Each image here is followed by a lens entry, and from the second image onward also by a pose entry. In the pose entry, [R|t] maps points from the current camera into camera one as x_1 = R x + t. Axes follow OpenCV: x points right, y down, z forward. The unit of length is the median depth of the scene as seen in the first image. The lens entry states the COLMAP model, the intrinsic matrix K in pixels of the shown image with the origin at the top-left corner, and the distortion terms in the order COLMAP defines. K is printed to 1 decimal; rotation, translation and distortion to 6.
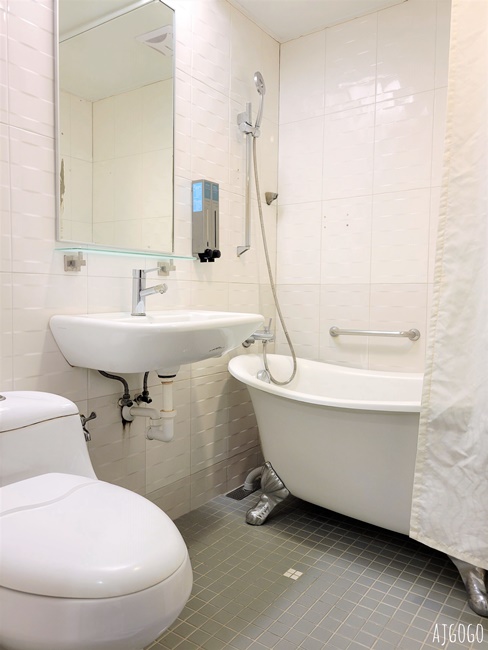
lens RADIAL K [[491.8, 0, 245.3], [0, 491.8, 331.4], [0, 0, 1]] dist [0.064969, -0.046507]
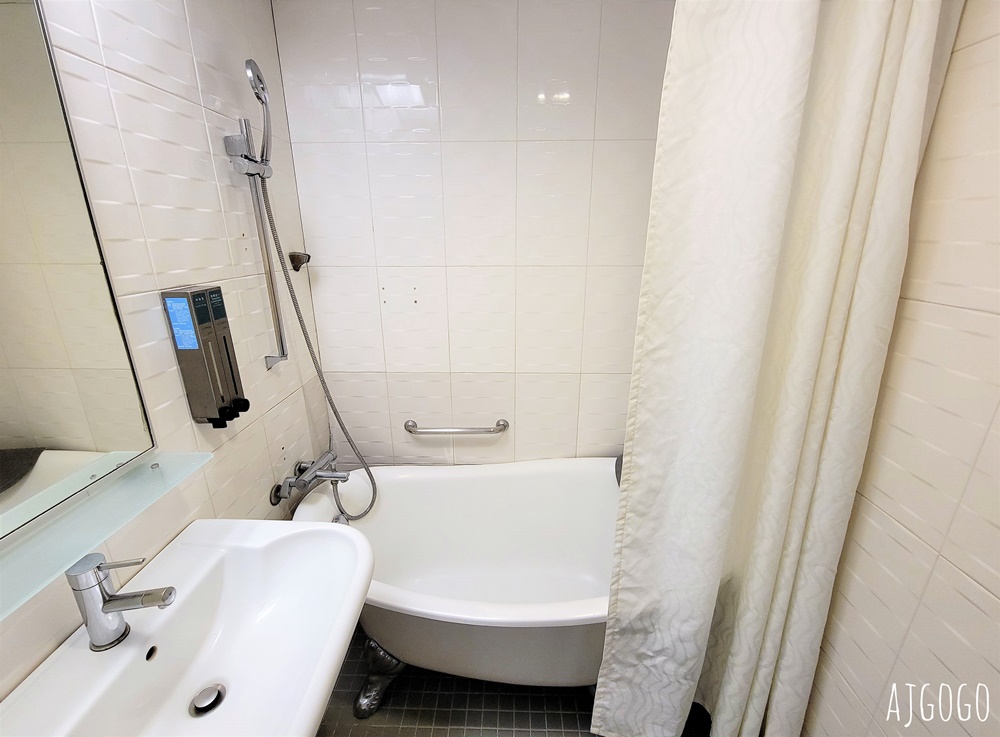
lens RADIAL K [[404.0, 0, 495.7], [0, 404.0, 366.5], [0, 0, 1]] dist [0.002341, 0.000136]
pose [[0.820023, -0.185739, 0.541352, -0.089971], [0.051466, 0.965974, 0.253469, -0.441975], [-0.570011, -0.179989, 0.801680, 0.640477]]
